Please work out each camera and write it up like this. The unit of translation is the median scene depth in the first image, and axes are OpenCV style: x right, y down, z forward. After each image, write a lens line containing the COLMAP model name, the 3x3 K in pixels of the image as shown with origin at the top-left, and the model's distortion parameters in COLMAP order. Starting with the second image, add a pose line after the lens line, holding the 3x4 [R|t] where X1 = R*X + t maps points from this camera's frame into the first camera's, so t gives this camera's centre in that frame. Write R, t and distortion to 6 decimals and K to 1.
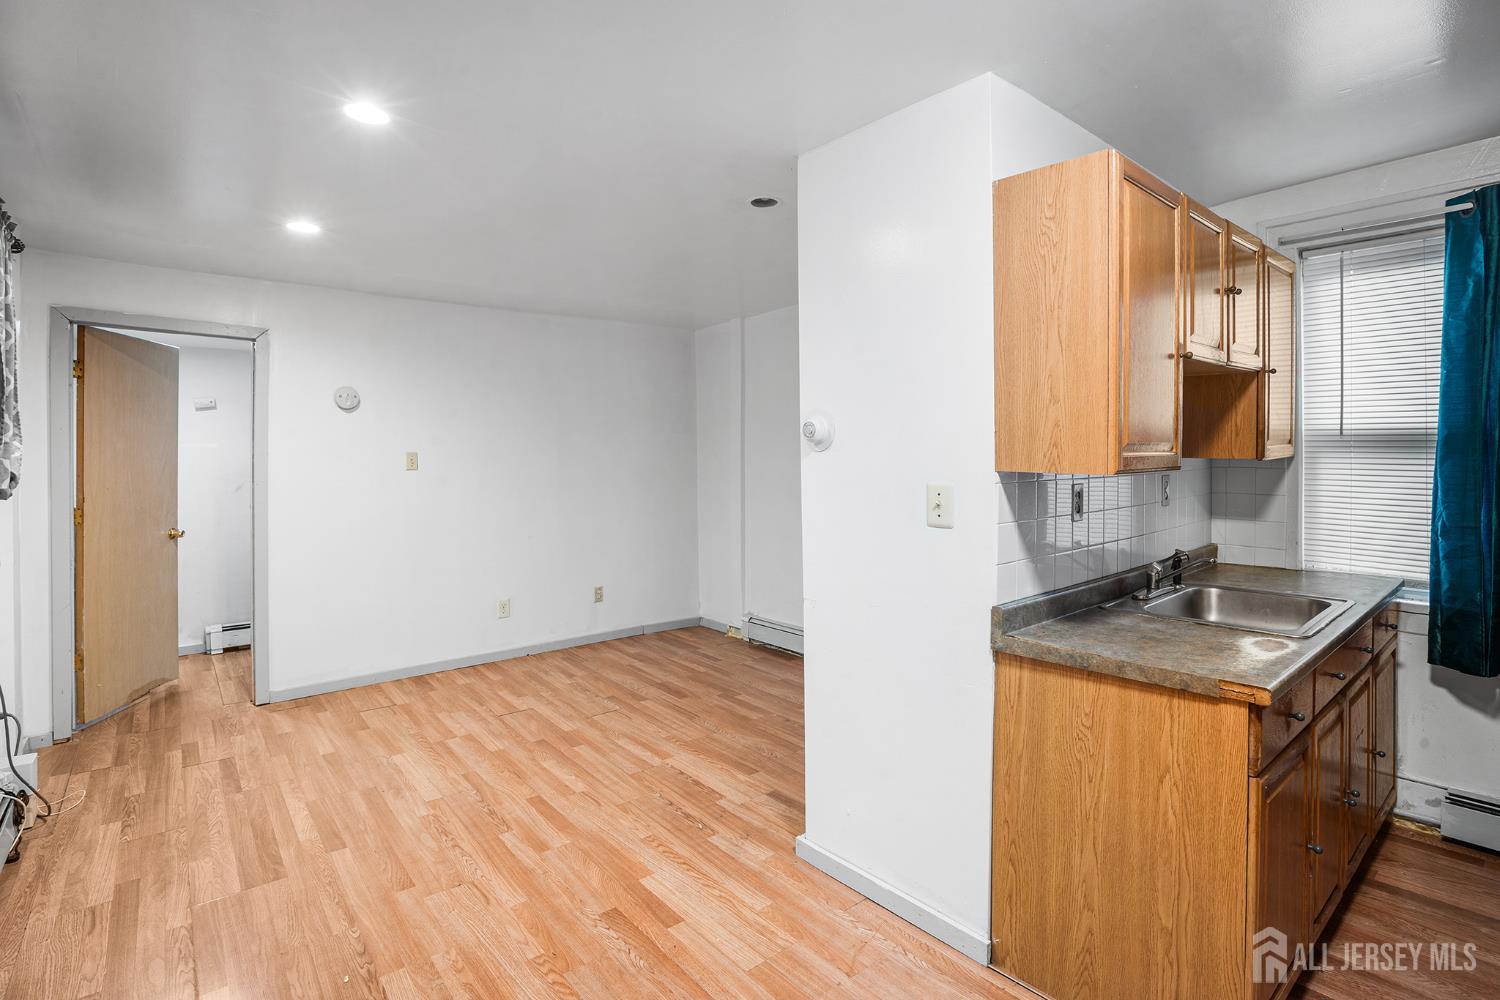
lens RADIAL K [[710.2, 0, 762.3], [0, 710.2, 461.3], [0, 0, 1]] dist [-0.053763, 0.015204]
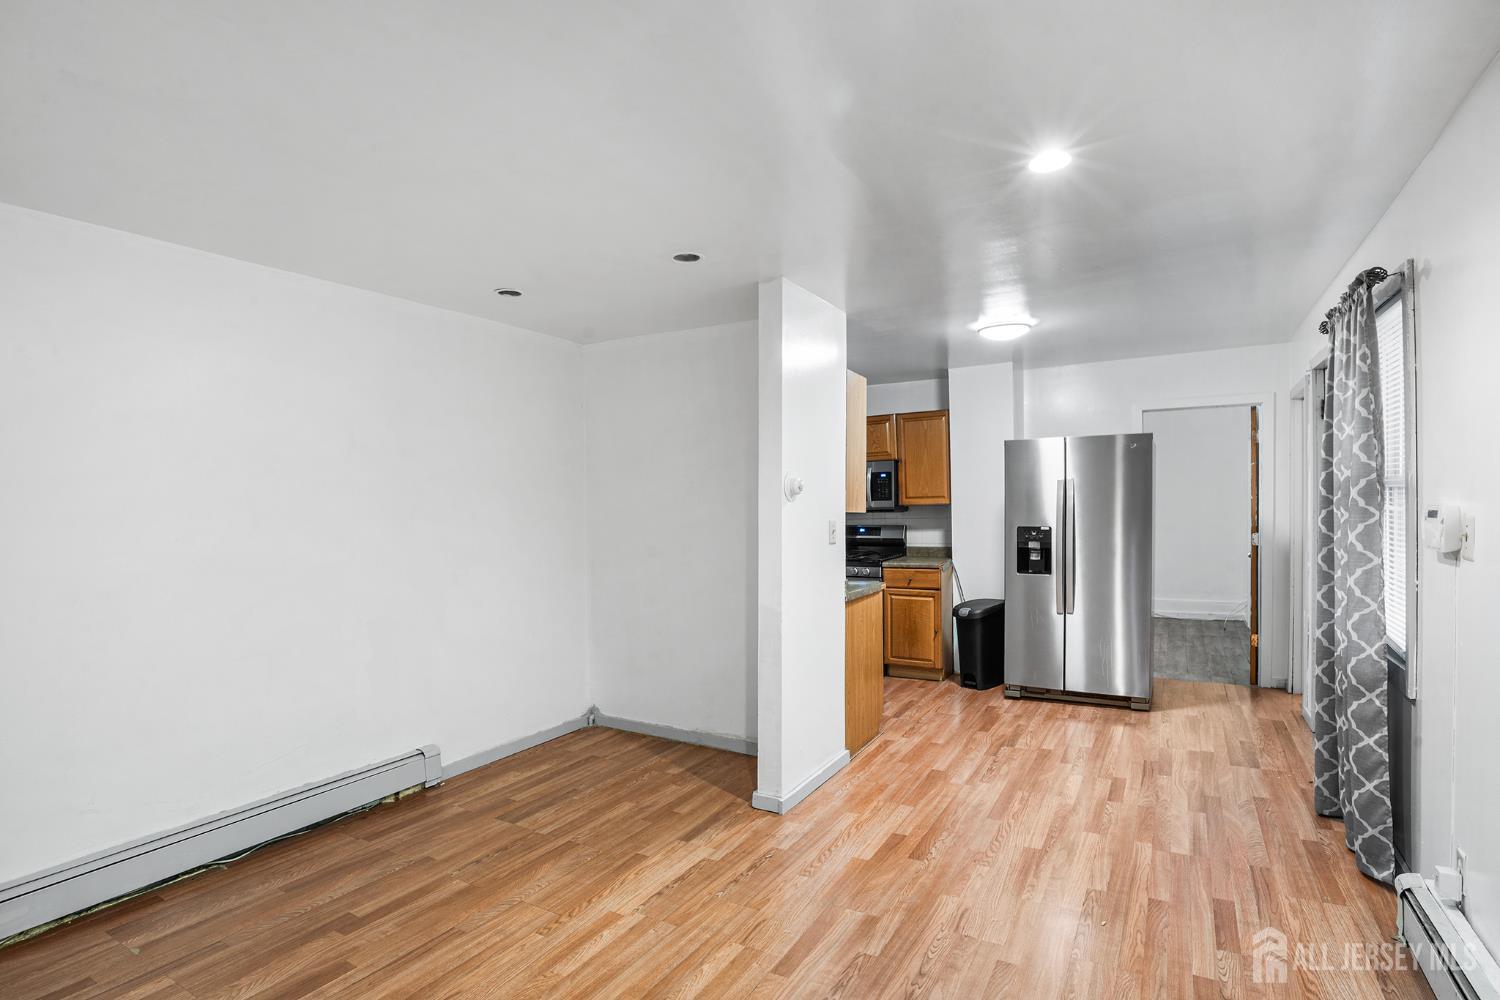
lens RADIAL K [[725.3, 0, 750.1], [0, 725.3, 515.5], [0, 0, 1]] dist [-0.059184, 0.026039]
pose [[-0.313528, 0.003764, 0.949571, -0.840778], [0.029010, 0.999563, 0.005616, 0.003352], [-0.949136, 0.029308, -0.313500, 1.029885]]
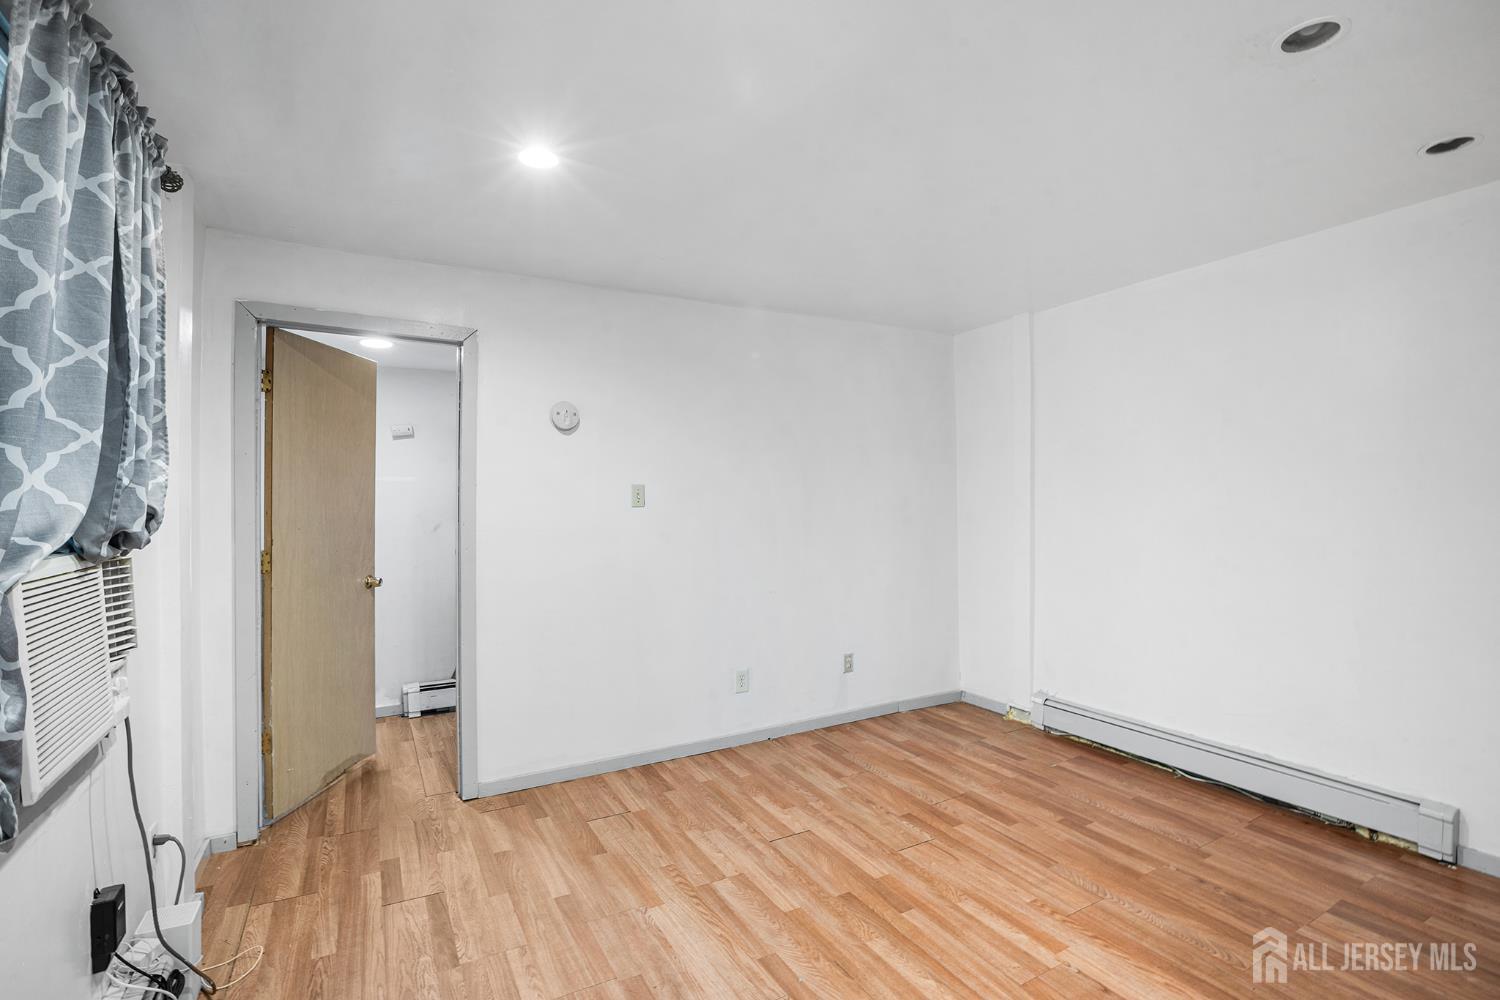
lens RADIAL K [[704.3, 0, 766.7], [0, 704.3, 495.7], [0, 0, 1]] dist [-0.064342, 0.023295]
pose [[0.982515, -0.002644, -0.186166, -0.266917], [0.001497, 0.999979, -0.006305, 0.007128], [0.186179, 0.005917, 0.982498, 0.312136]]
